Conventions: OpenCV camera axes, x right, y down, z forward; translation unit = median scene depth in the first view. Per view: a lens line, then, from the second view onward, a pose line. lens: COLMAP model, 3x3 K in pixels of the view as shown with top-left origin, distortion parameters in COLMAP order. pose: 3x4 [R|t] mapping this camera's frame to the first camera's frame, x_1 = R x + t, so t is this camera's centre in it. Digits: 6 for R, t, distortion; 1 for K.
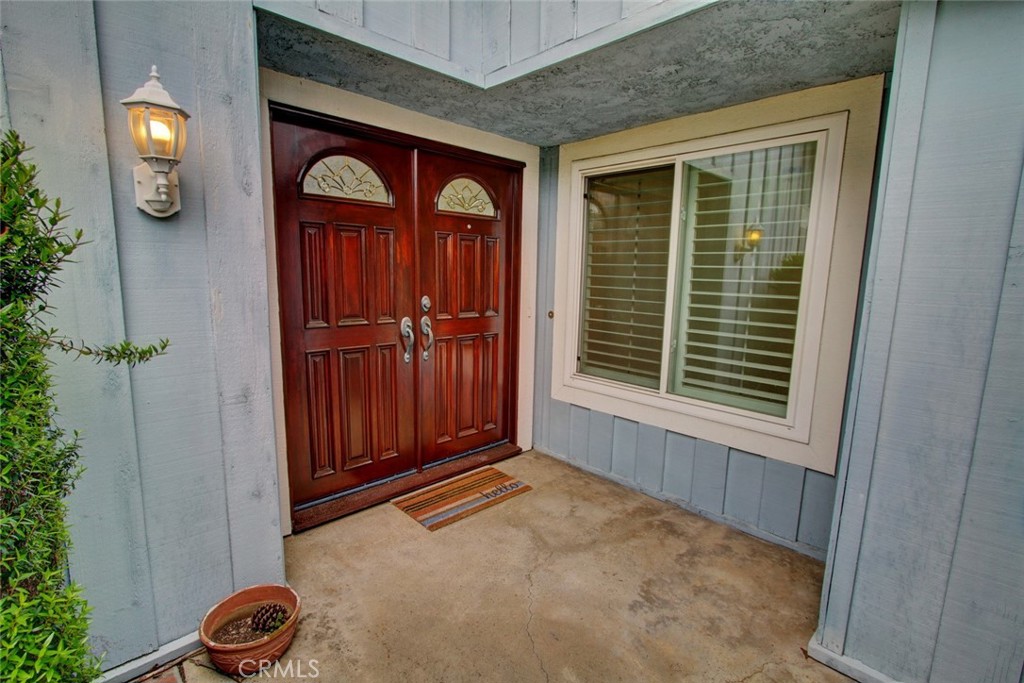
lens RADIAL K [[475.5, 0, 511.7], [0, 475.5, 343.7], [0, 0, 1]] dist [-0.024779, 0.006606]
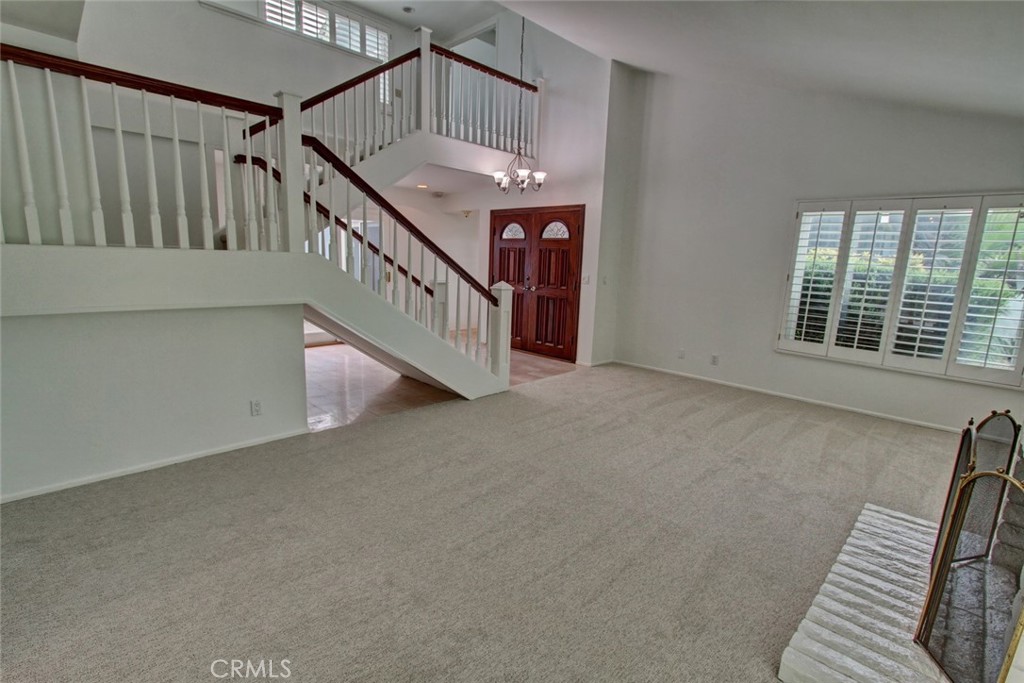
lens RADIAL K [[475.5, 0, 511.7], [0, 475.5, 343.7], [0, 0, 1]] dist [-0.024779, 0.006606]
pose [[0.018858, 0.159213, -0.987064, 2.043302], [-0.188977, 0.970012, 0.152852, -0.104277], [0.981800, 0.183650, 0.048380, 0.785349]]
